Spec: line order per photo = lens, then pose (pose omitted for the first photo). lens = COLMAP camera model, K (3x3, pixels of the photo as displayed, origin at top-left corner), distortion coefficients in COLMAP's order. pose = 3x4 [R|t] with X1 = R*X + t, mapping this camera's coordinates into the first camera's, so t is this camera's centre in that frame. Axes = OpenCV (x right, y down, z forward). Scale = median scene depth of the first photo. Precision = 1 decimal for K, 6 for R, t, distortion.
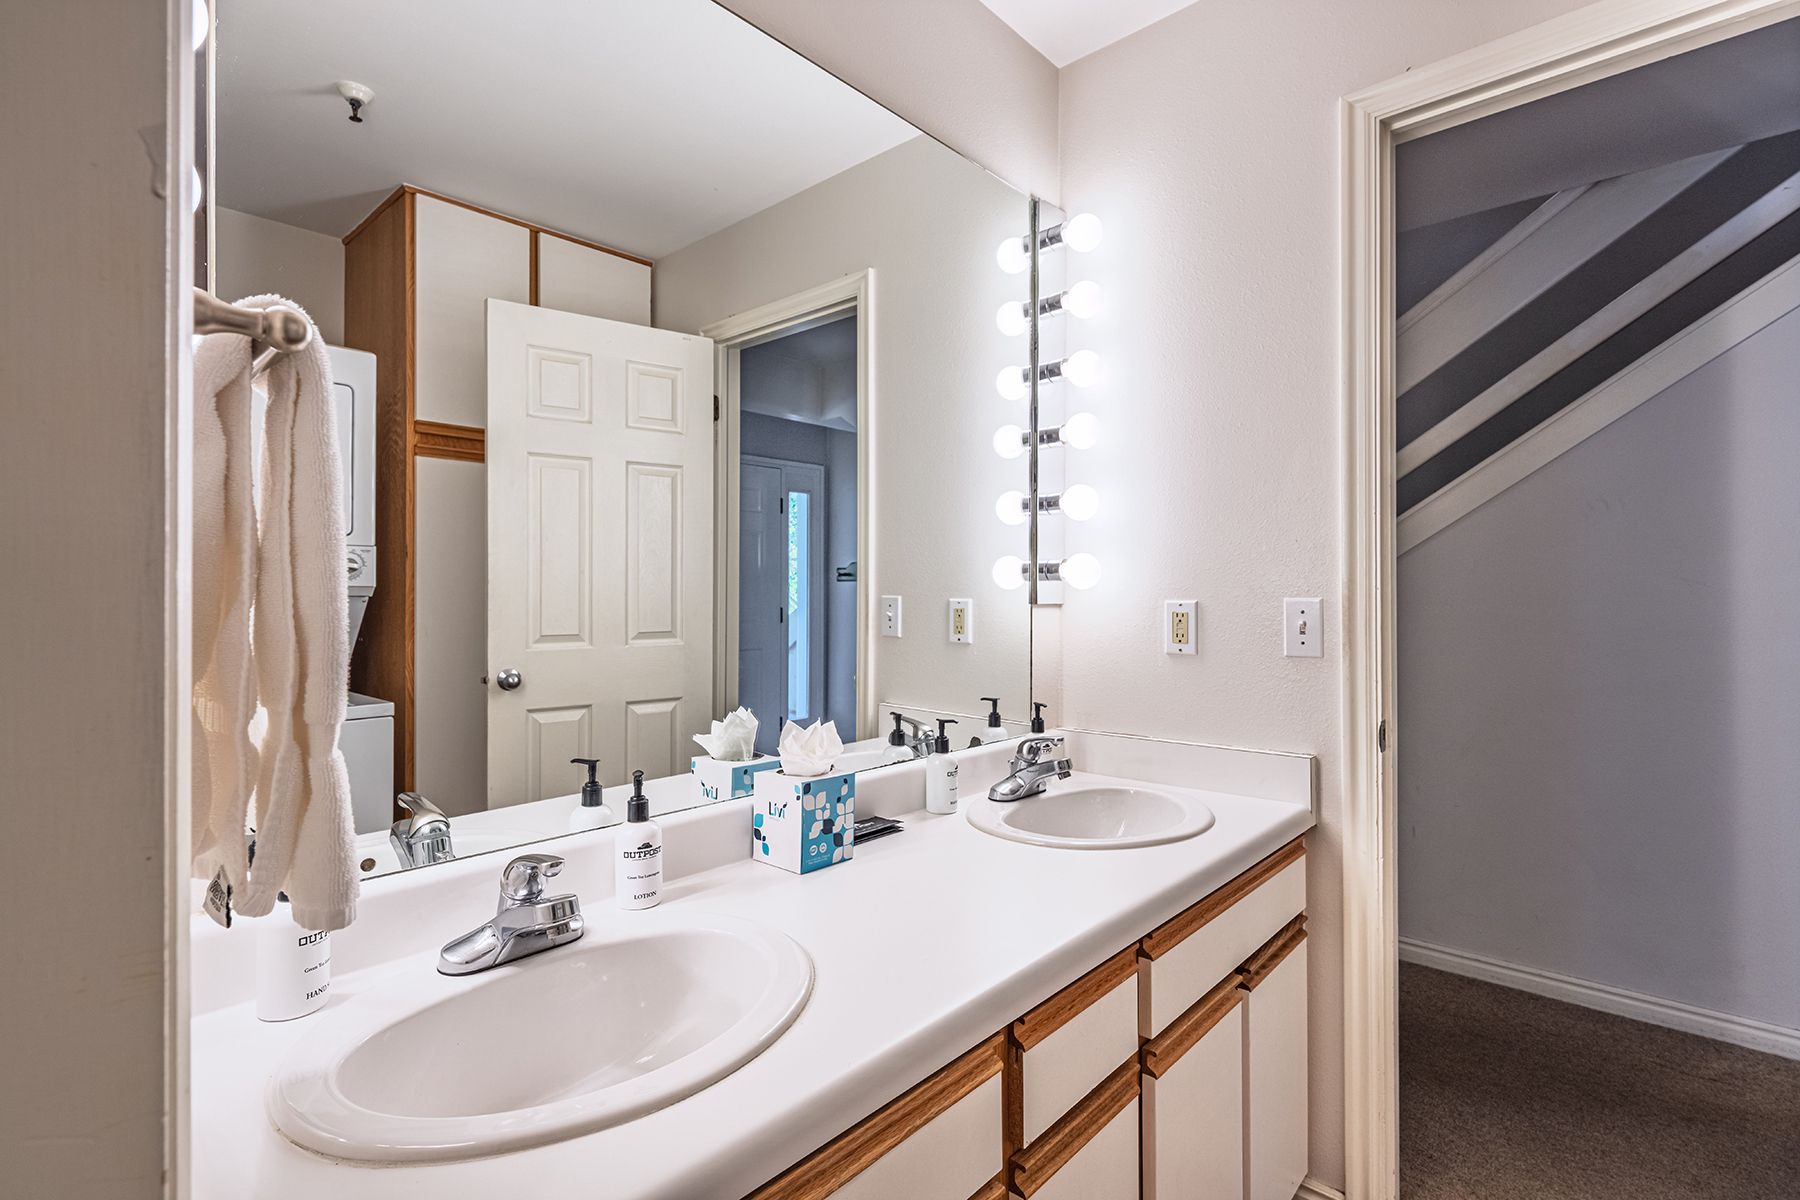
lens RADIAL K [[840.6, 0, 900.0], [0, 840.6, 600.0], [0, 0, 1]] dist [-0.000057, -0.000303]
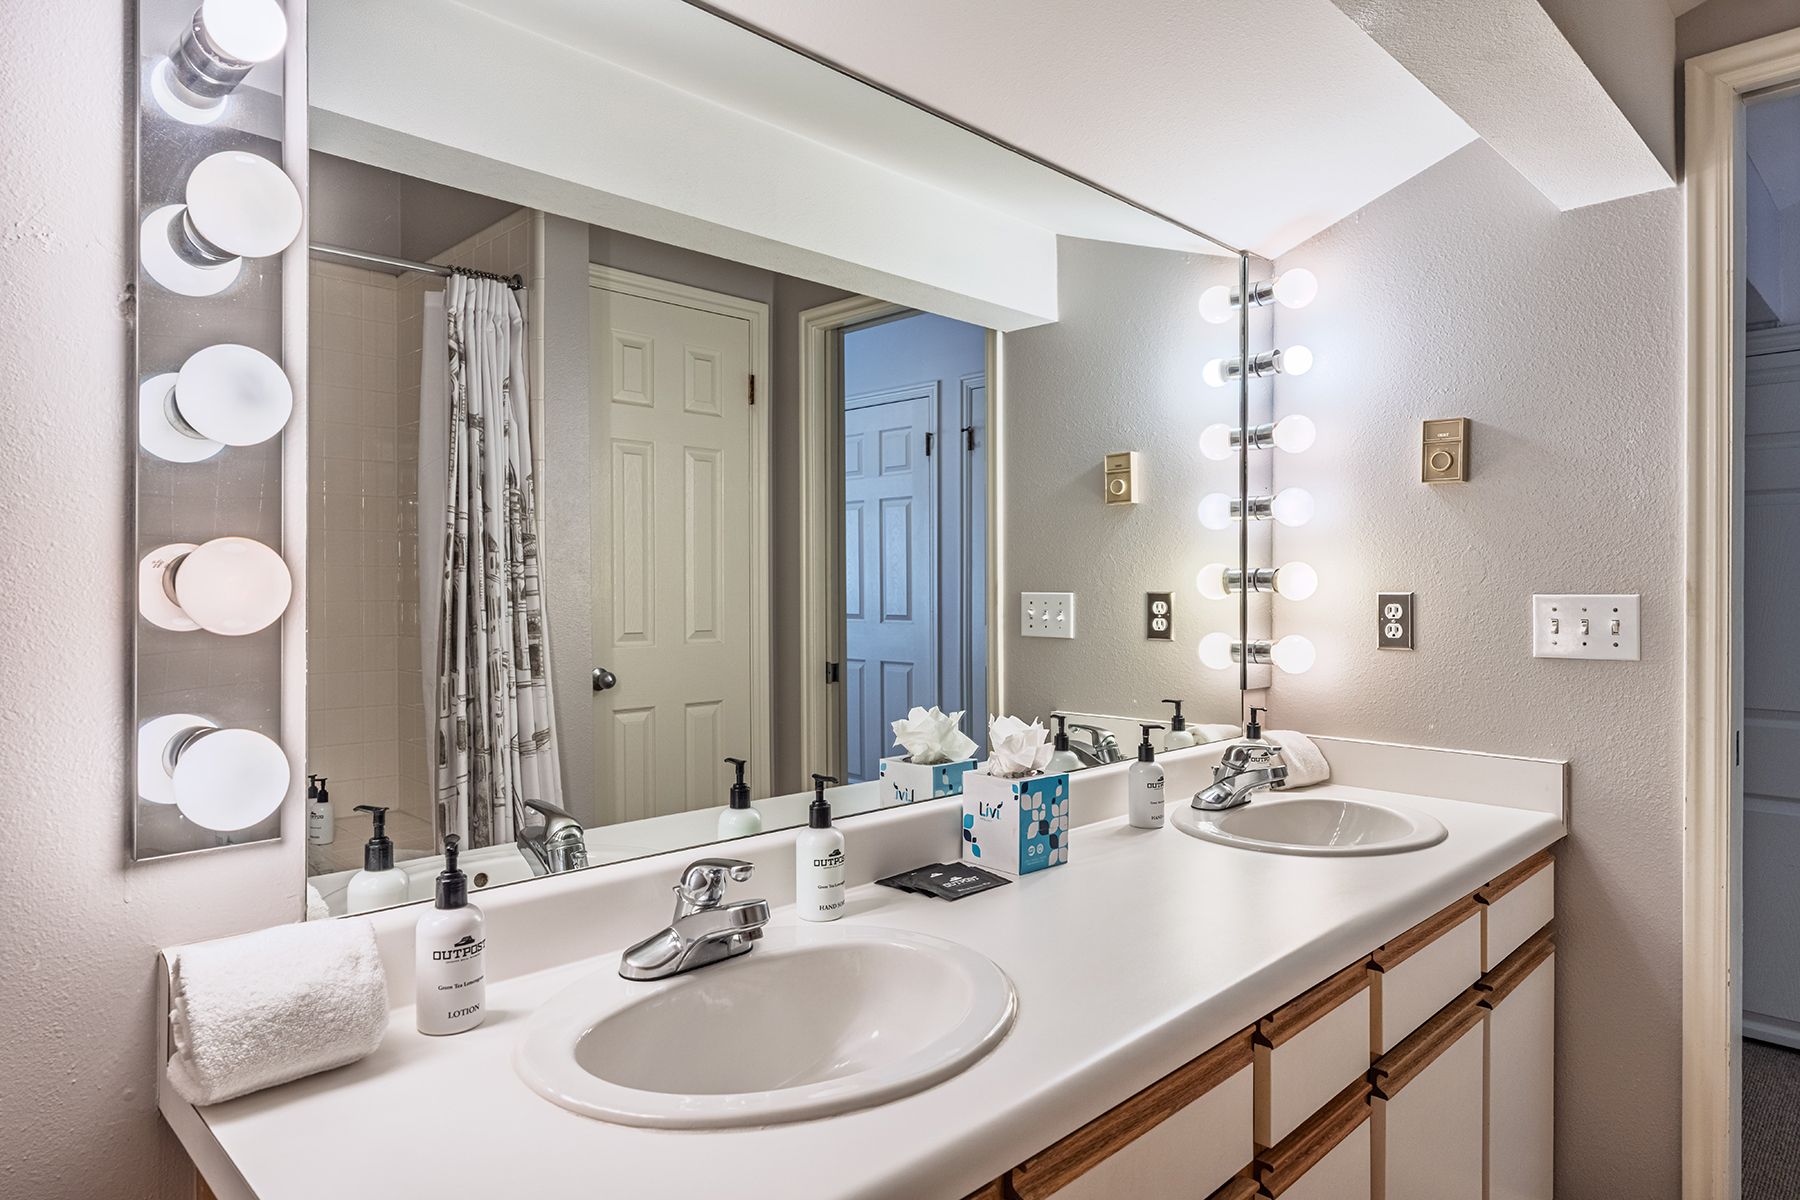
lens RADIAL K [[1055.7, 0, 900.0], [0, 1055.7, 600.0], [0, 0, 1]] dist [0.016724, -0.000688]
pose [[0.999195, 0.005822, -0.039692, -0.191653], [-0.005602, 0.999968, 0.005664, 0.000564], [0.039724, -0.005437, 0.999196, -0.209199]]
